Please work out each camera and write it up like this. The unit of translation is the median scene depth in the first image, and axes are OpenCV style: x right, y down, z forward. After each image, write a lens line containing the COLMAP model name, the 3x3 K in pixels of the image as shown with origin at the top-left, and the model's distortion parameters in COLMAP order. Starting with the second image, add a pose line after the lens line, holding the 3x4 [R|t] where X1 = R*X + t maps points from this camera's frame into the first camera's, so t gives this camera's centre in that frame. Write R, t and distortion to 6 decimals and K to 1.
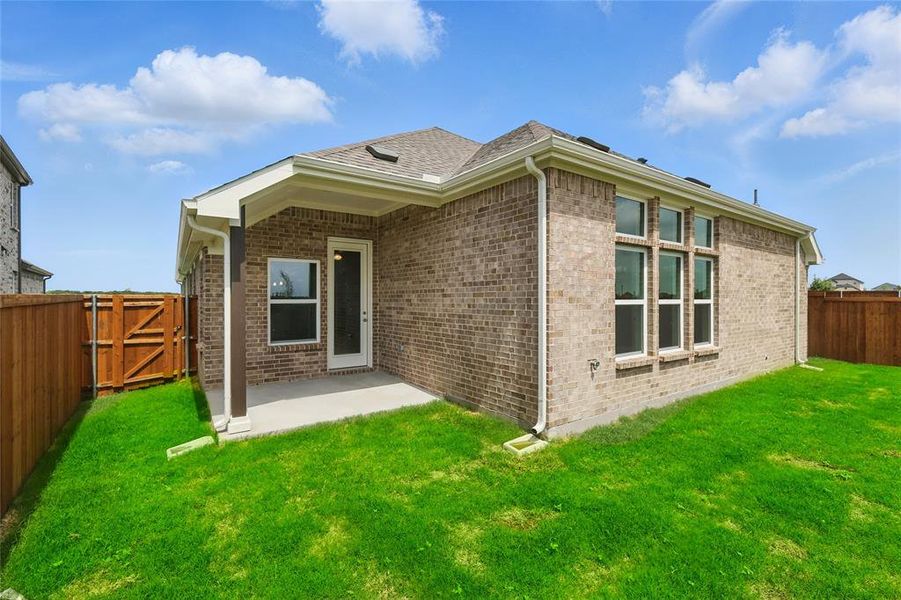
lens RADIAL K [[399.1, 0, 451.0], [0, 399.1, 299.1], [0, 0, 1]] dist [-0.000543, 0.000115]
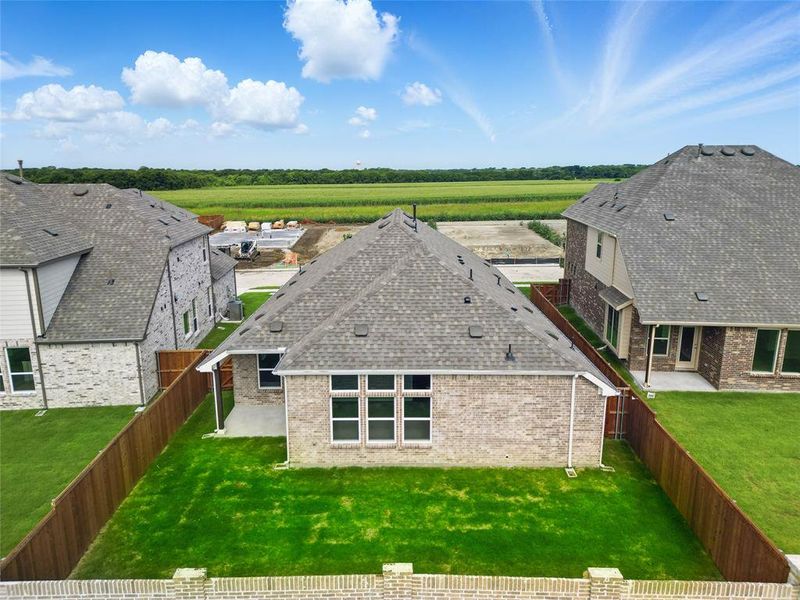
lens RADIAL K [[576.2, 0, 400.0], [0, 576.2, 300.0], [0, 0, 1]] dist [0.052421, -0.000536]
pose [[0.811231, 0.128346, -0.570466, 2.192786], [0.006561, 0.973554, 0.228365, -1.230713], [0.584688, -0.189000, 0.788935, -1.099914]]
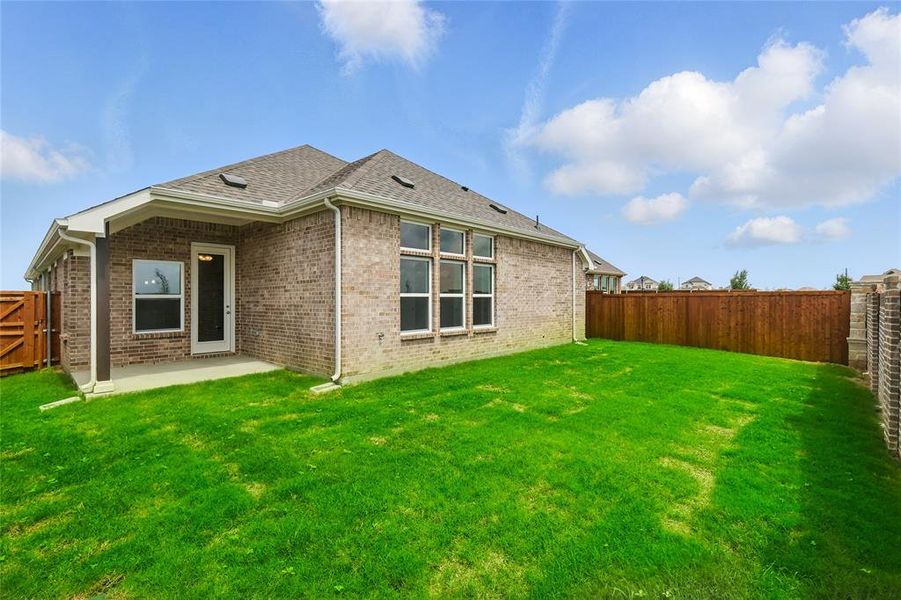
lens RADIAL K [[405.7, 0, 453.1], [0, 405.7, 297.1], [0, 0, 1]] dist [0.001838, 0.000756]
pose [[0.976129, -0.003066, 0.217168, 0.234273], [0.004521, 0.999971, -0.006204, 0.022726], [-0.217143, 0.007038, 0.976115, -0.432740]]
